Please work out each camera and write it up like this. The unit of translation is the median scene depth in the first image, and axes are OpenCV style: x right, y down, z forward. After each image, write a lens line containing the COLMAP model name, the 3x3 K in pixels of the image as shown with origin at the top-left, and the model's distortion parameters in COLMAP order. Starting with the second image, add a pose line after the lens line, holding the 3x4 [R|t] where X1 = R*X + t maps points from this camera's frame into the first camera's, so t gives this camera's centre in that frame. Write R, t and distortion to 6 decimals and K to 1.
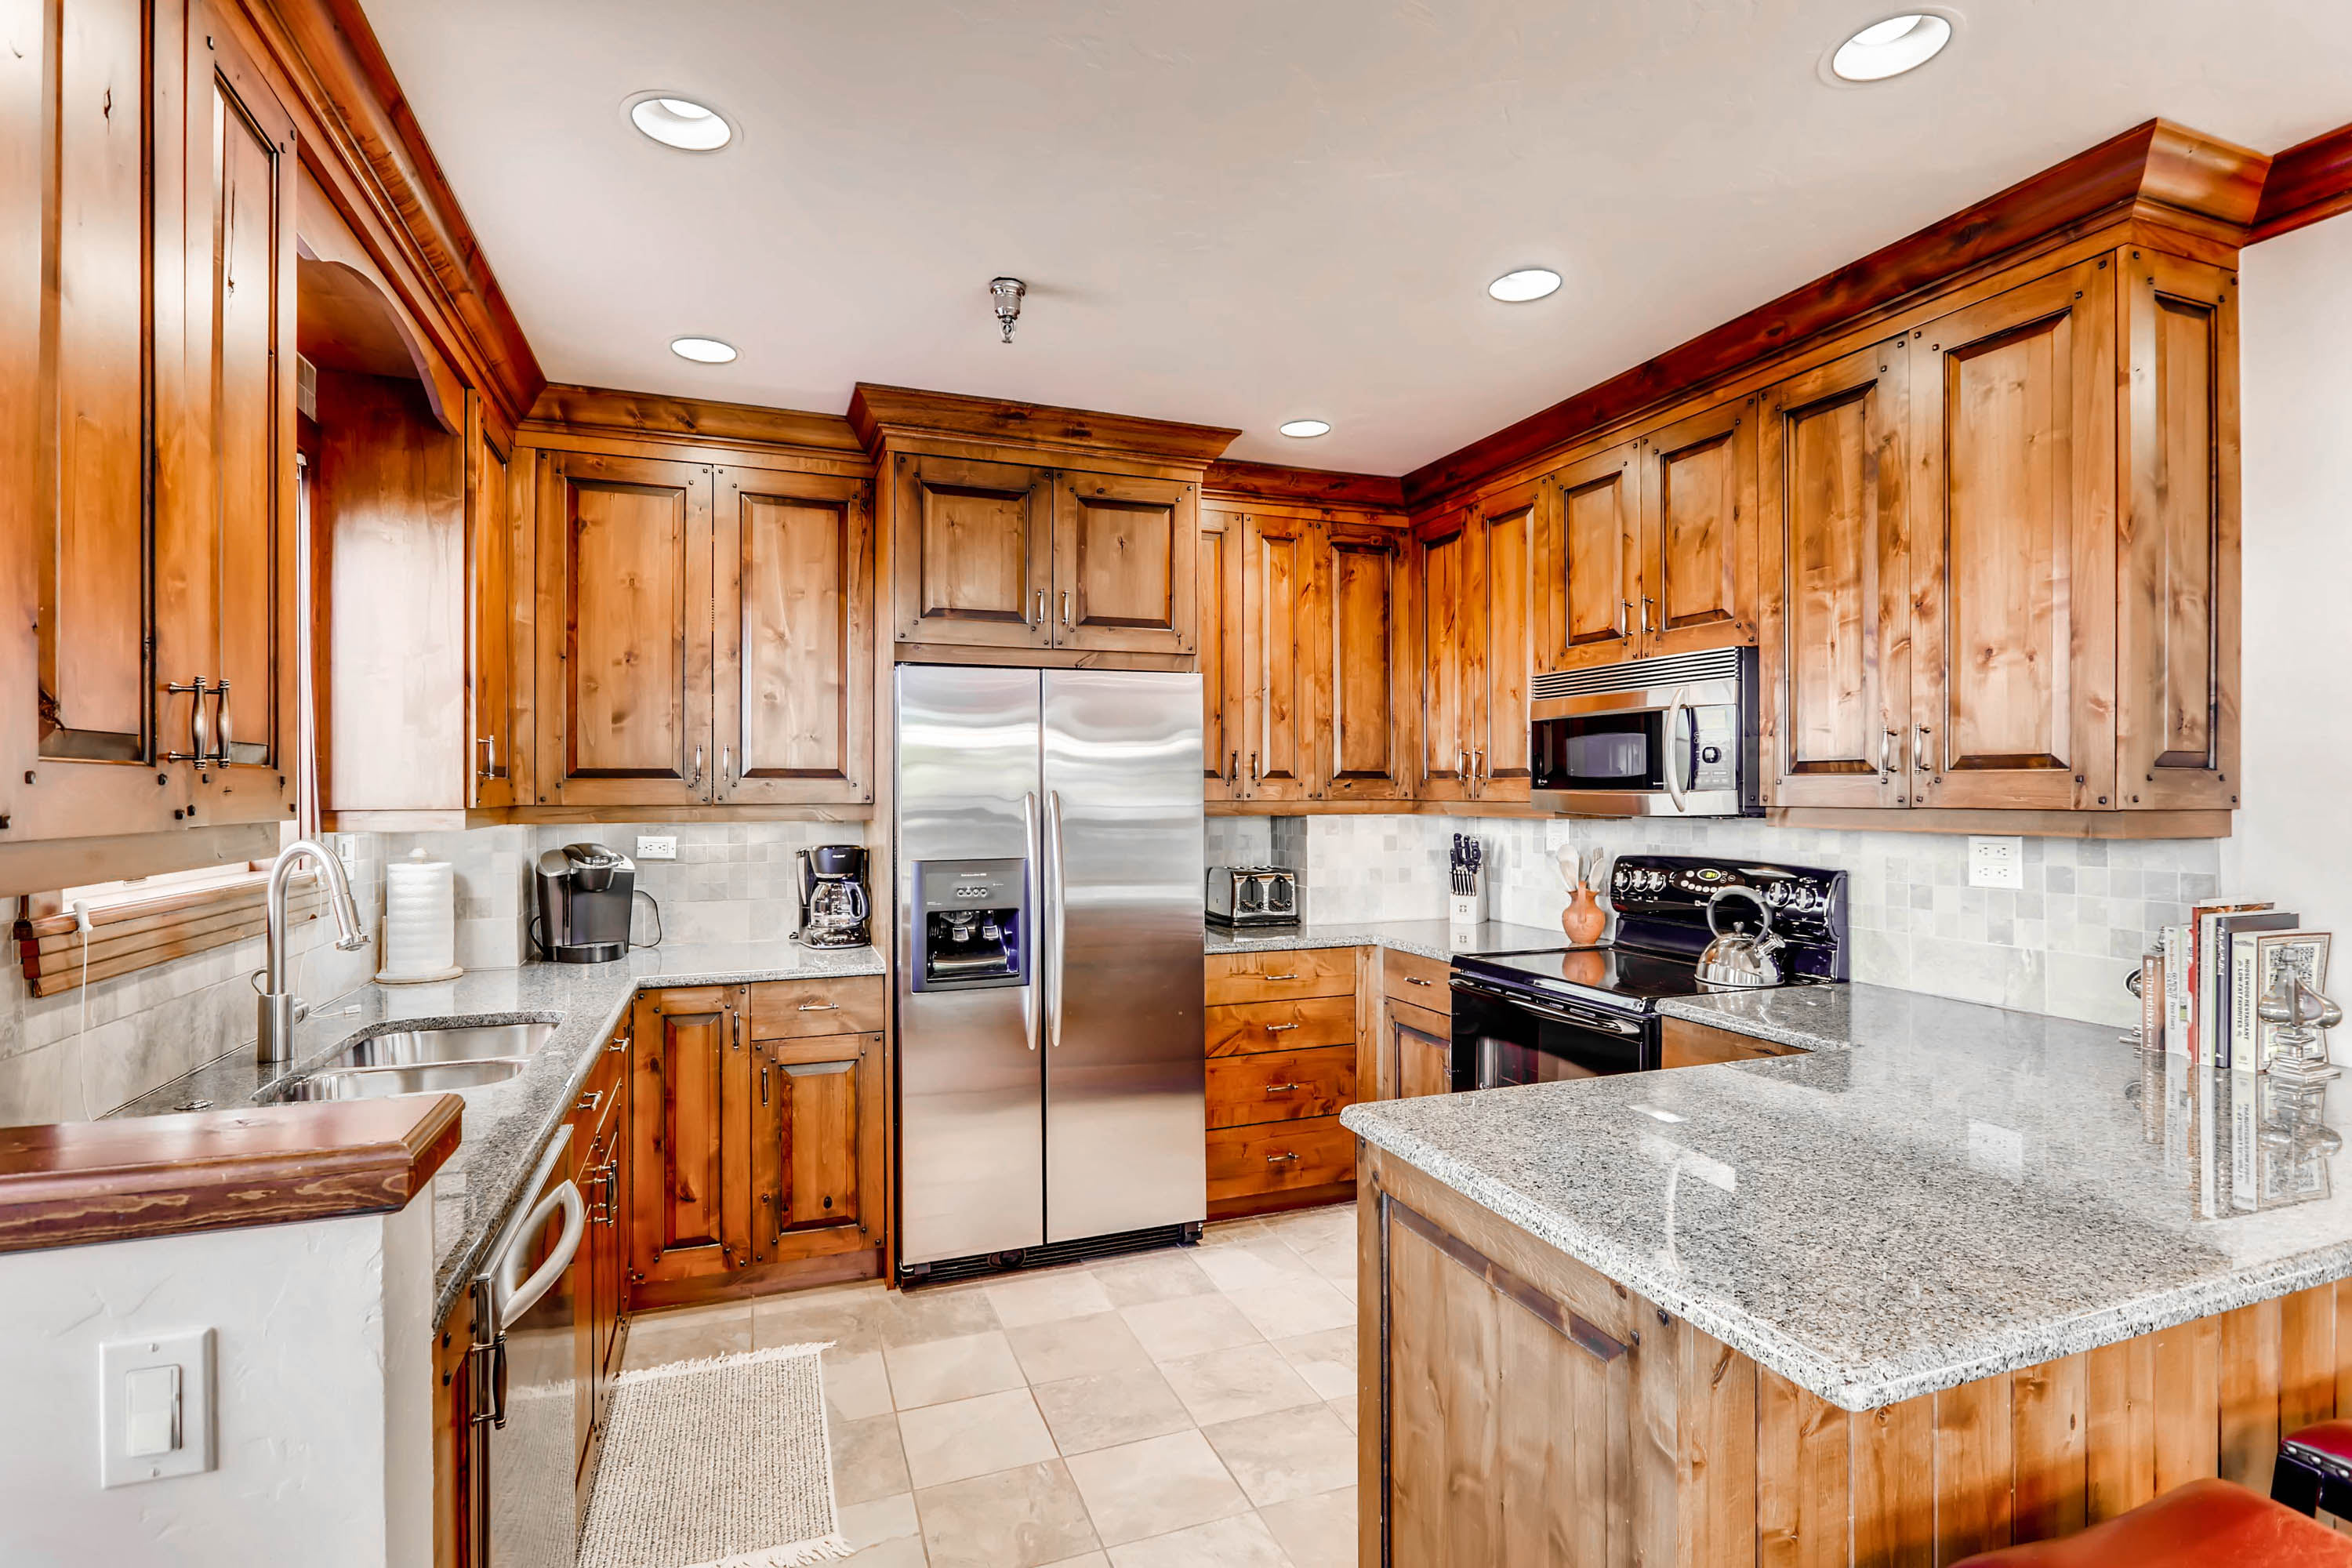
lens RADIAL K [[1140.5, 0, 1168.6], [0, 1140.5, 792.1], [0, 0, 1]] dist [-0.008866, 0.000766]
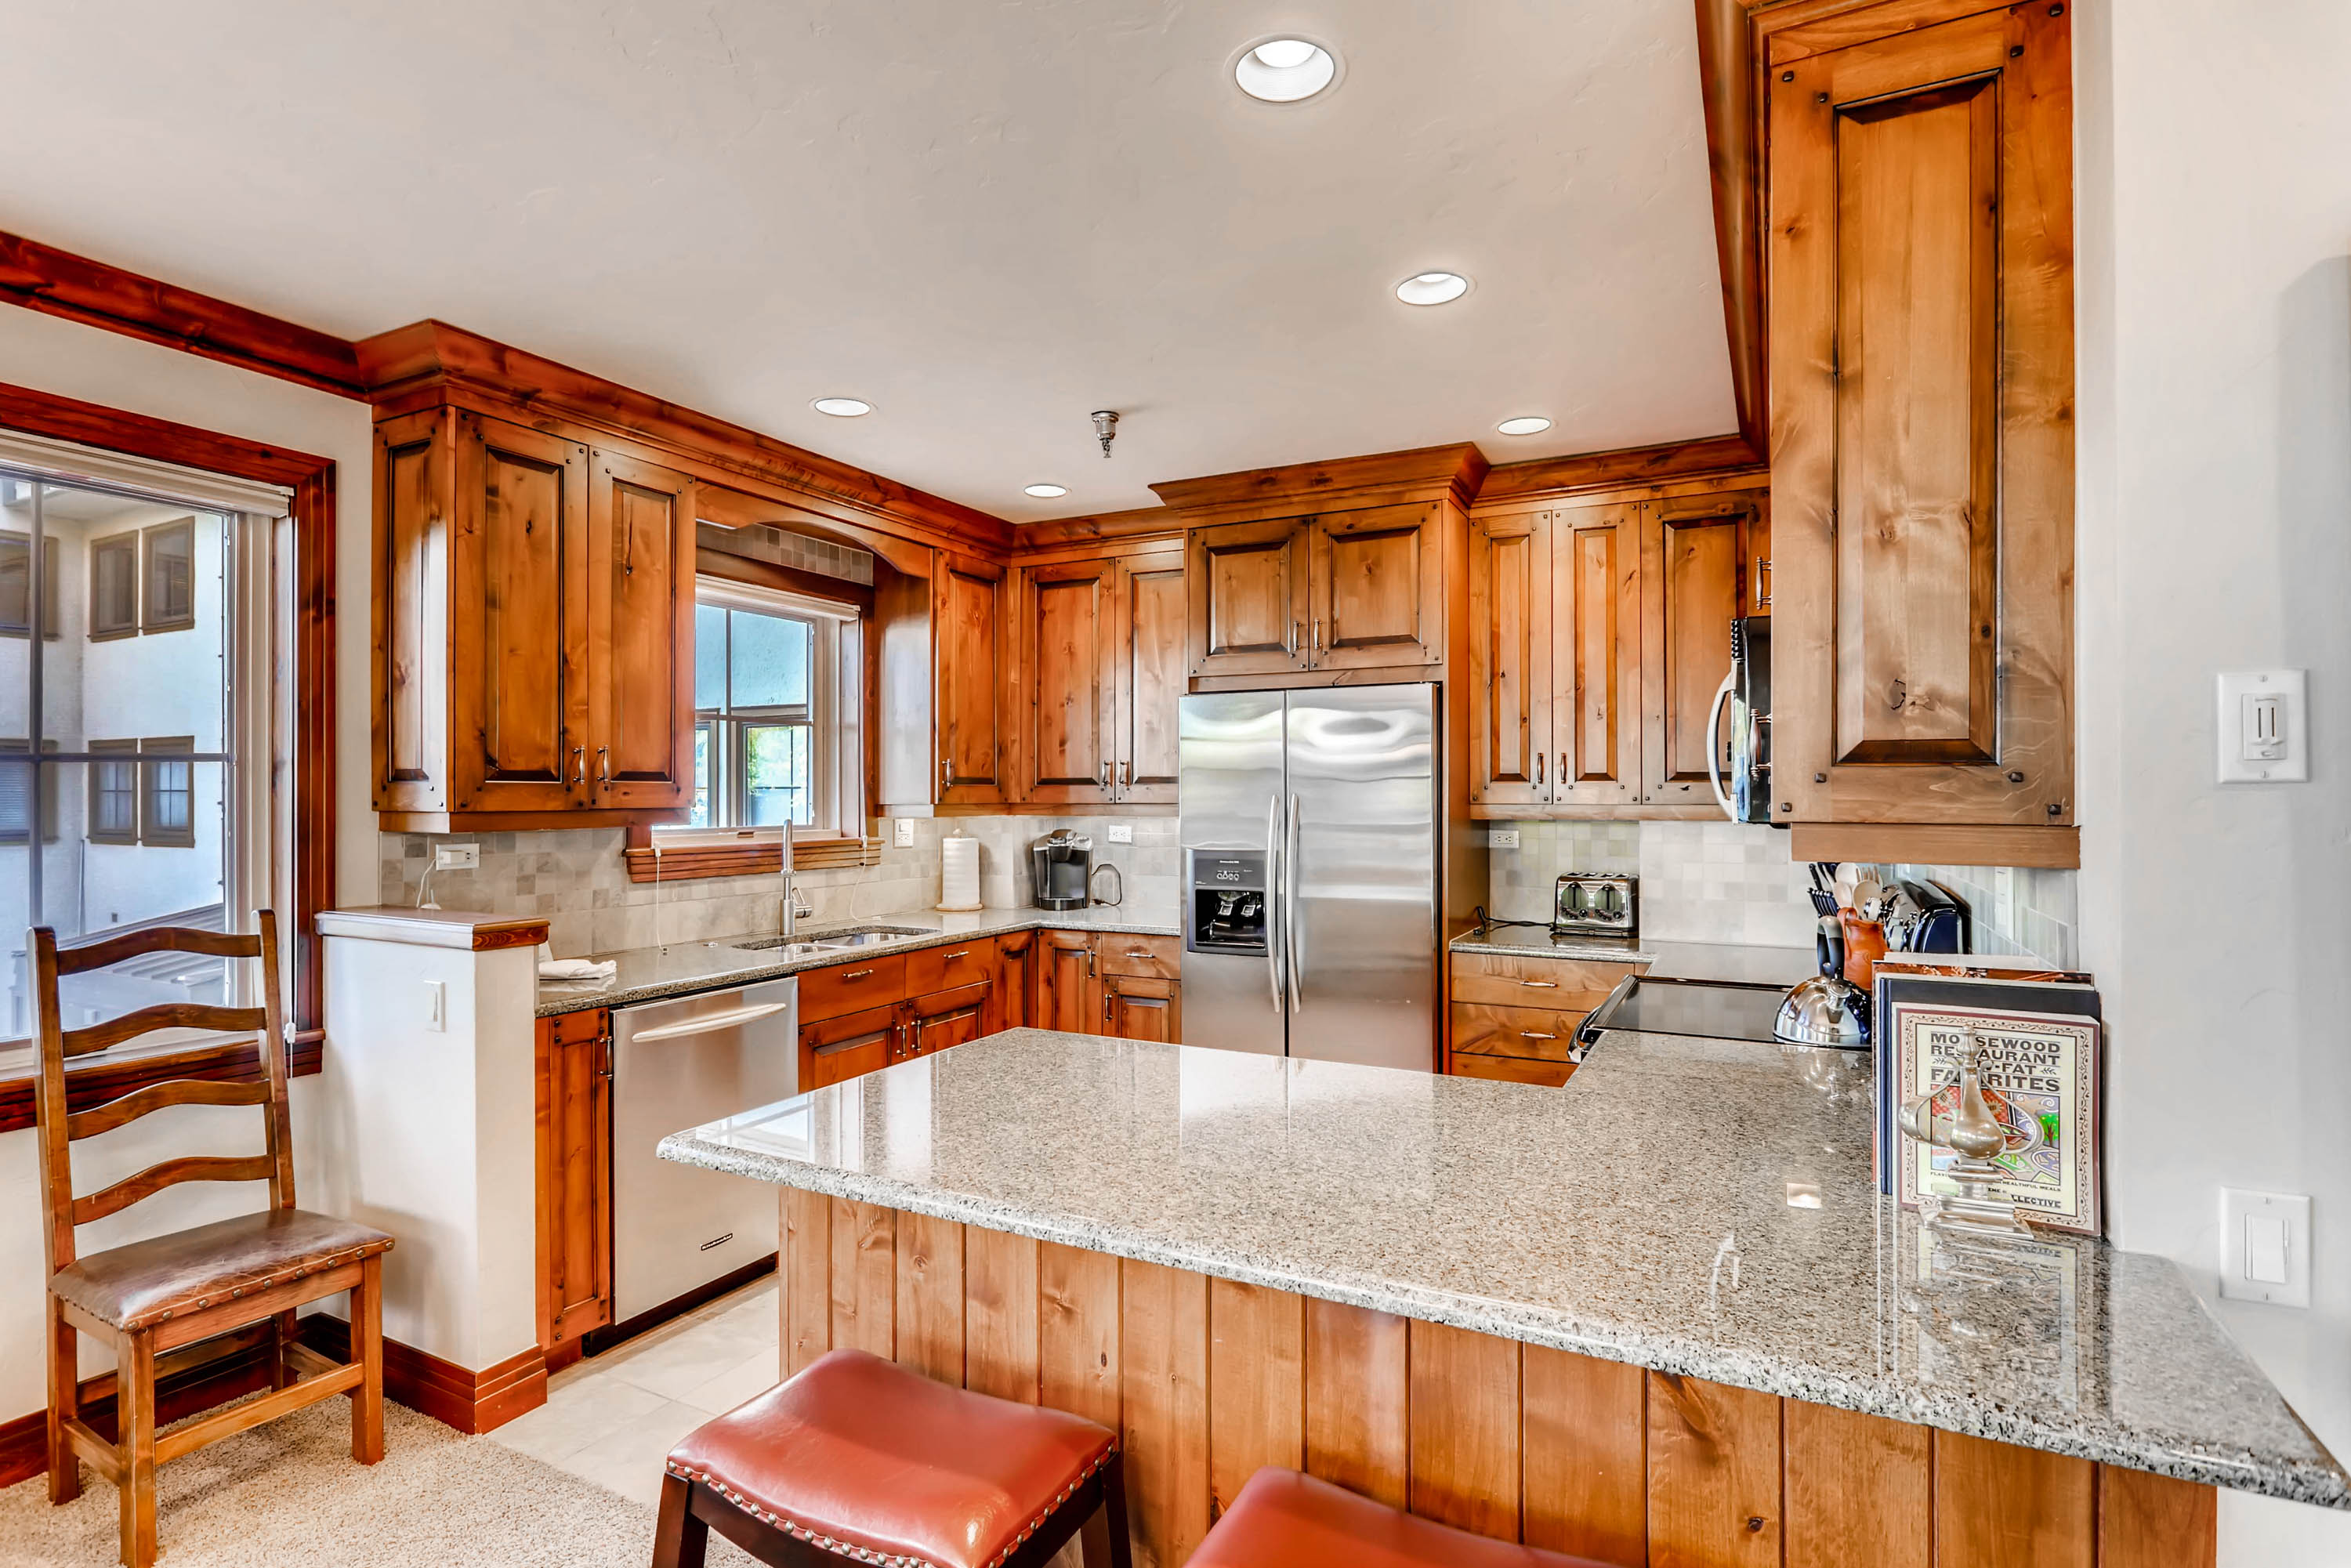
lens RADIAL K [[1140.0, 0, 1164.9], [0, 1140.0, 791.7], [0, 0, 1]] dist [-0.008866, 0.000766]
pose [[0.671769, 0.000095, -0.740761, 0.669160], [-0.001471, 0.999998, -0.001206, -0.001510], [0.740760, 0.001900, 0.671767, 0.115025]]
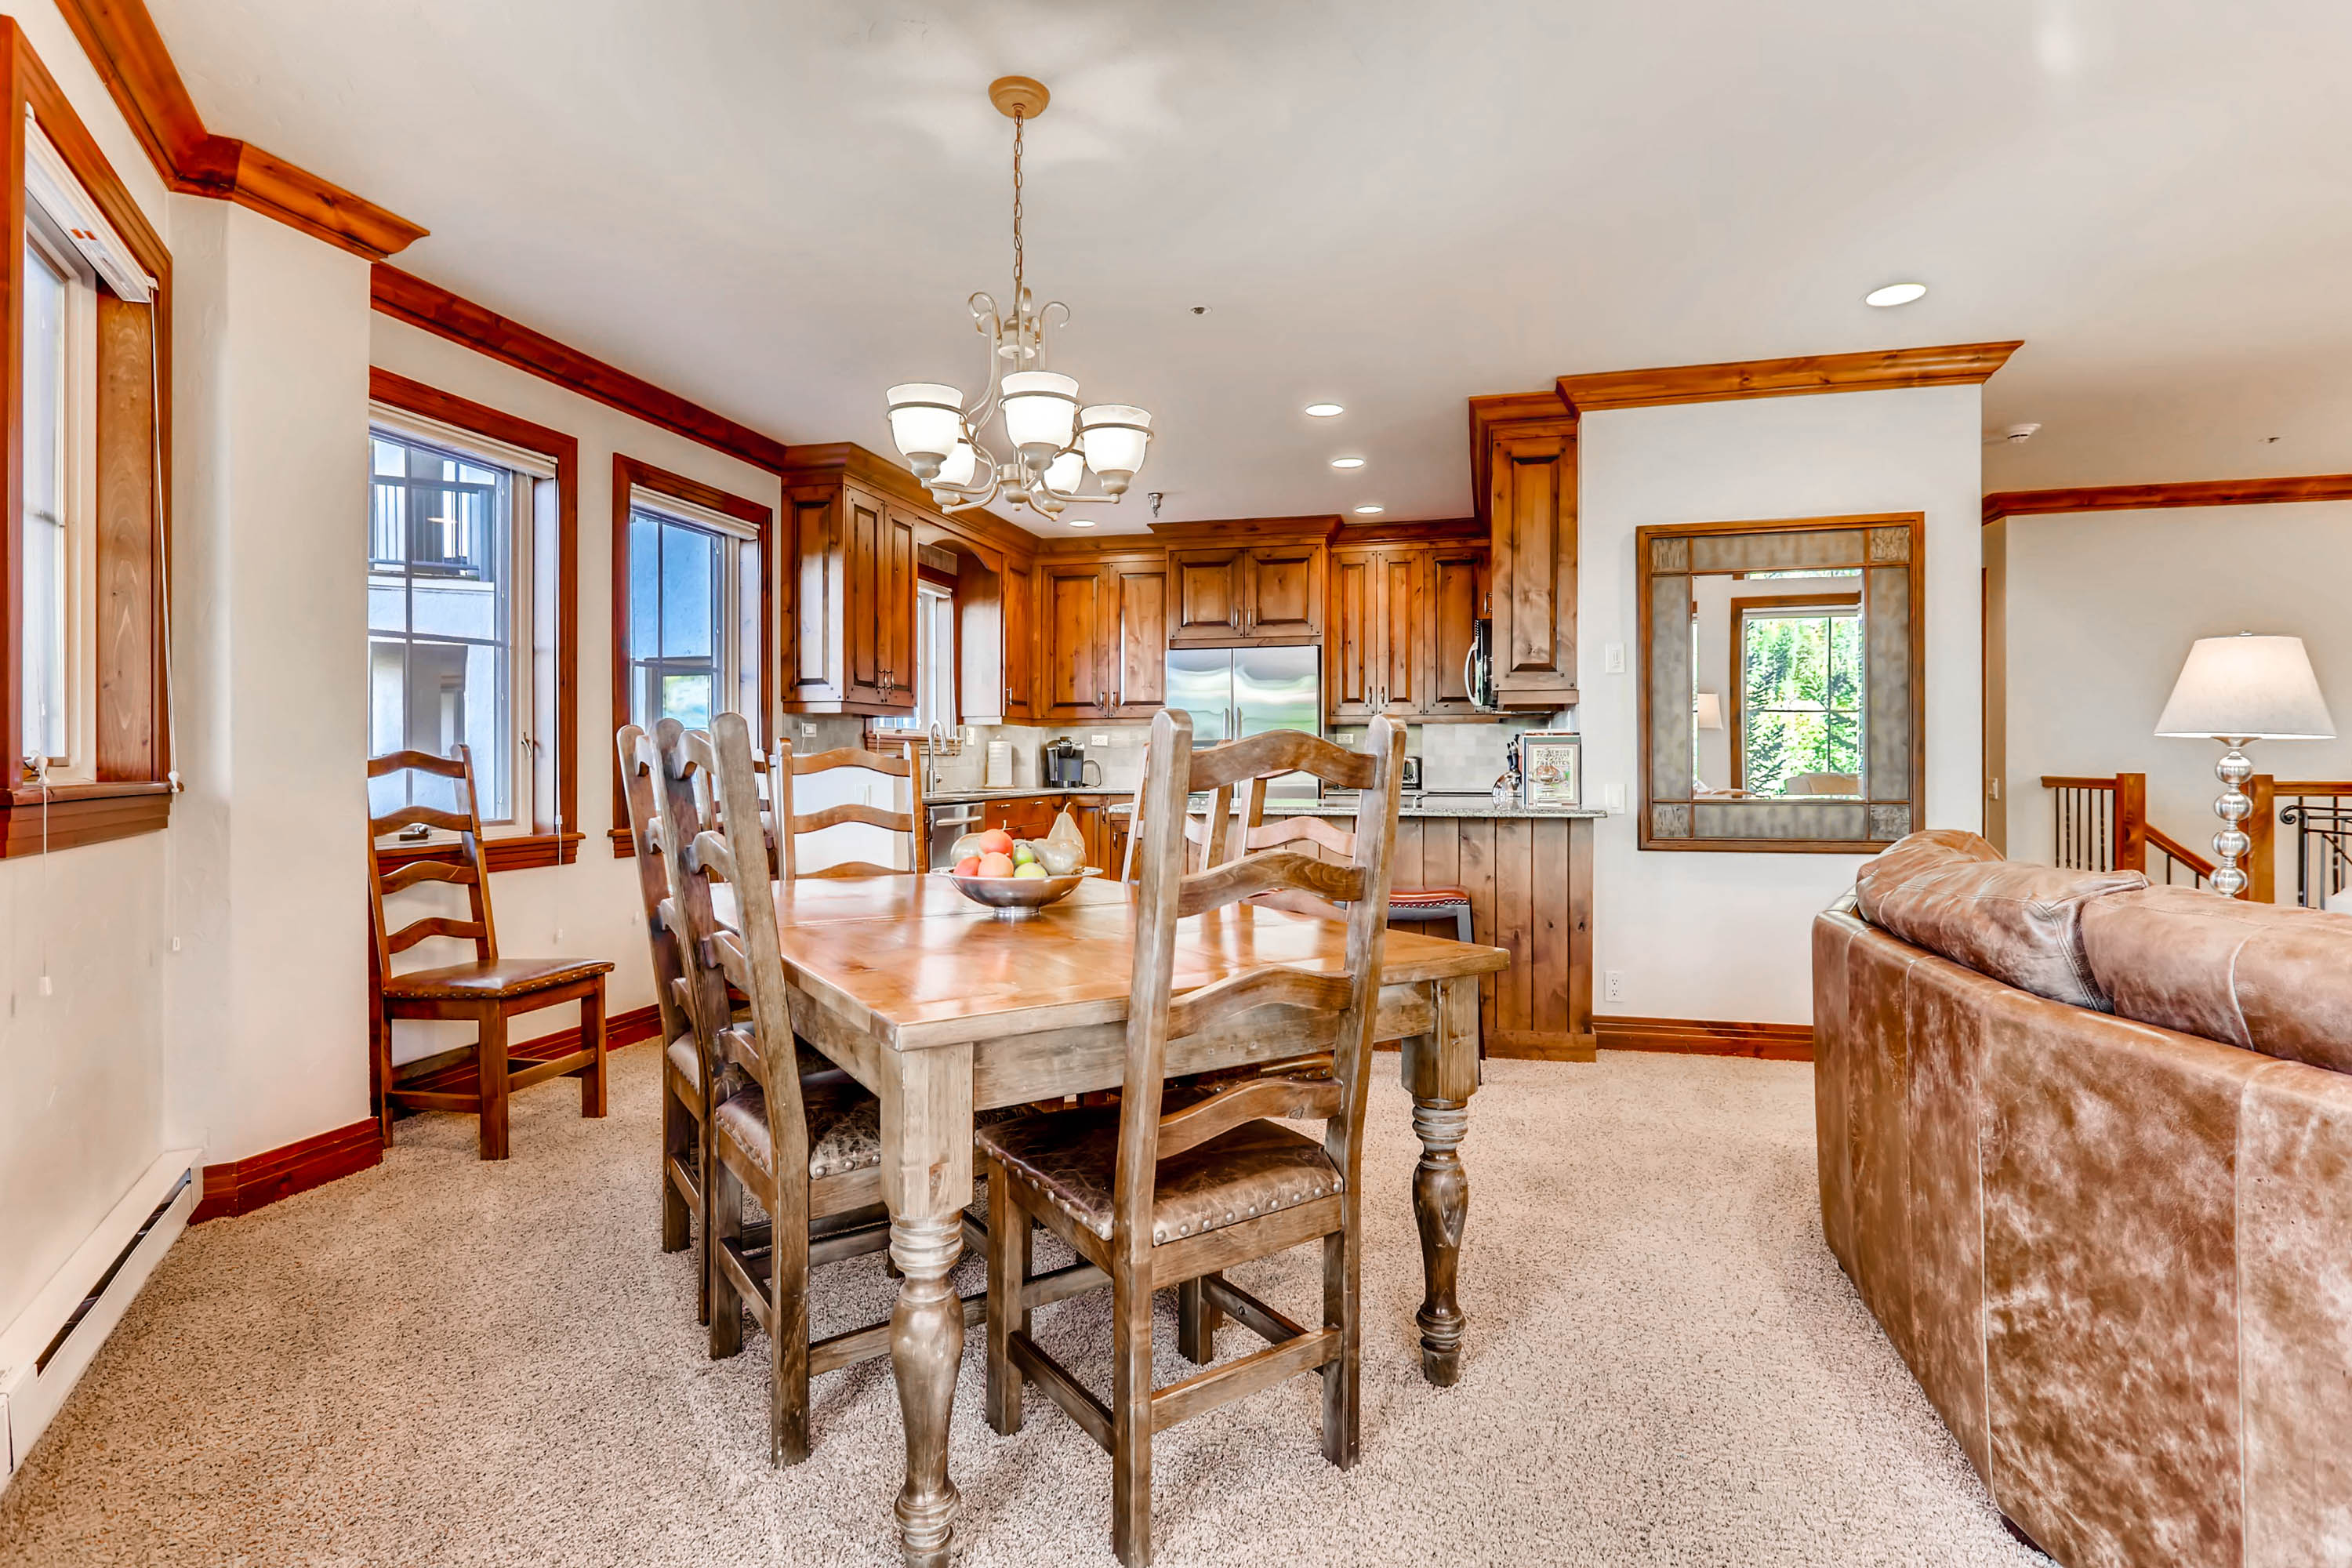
lens RADIAL K [[1140.5, 0, 1153.0], [0, 1140.5, 765.3], [0, 0, 1]] dist [-0.008866, 0.000766]
pose [[0.810031, 0.005617, -0.586360, 0.964518], [-0.004610, 0.999984, 0.003210, 0.095256], [0.586369, 0.000103, 0.810044, -0.735256]]
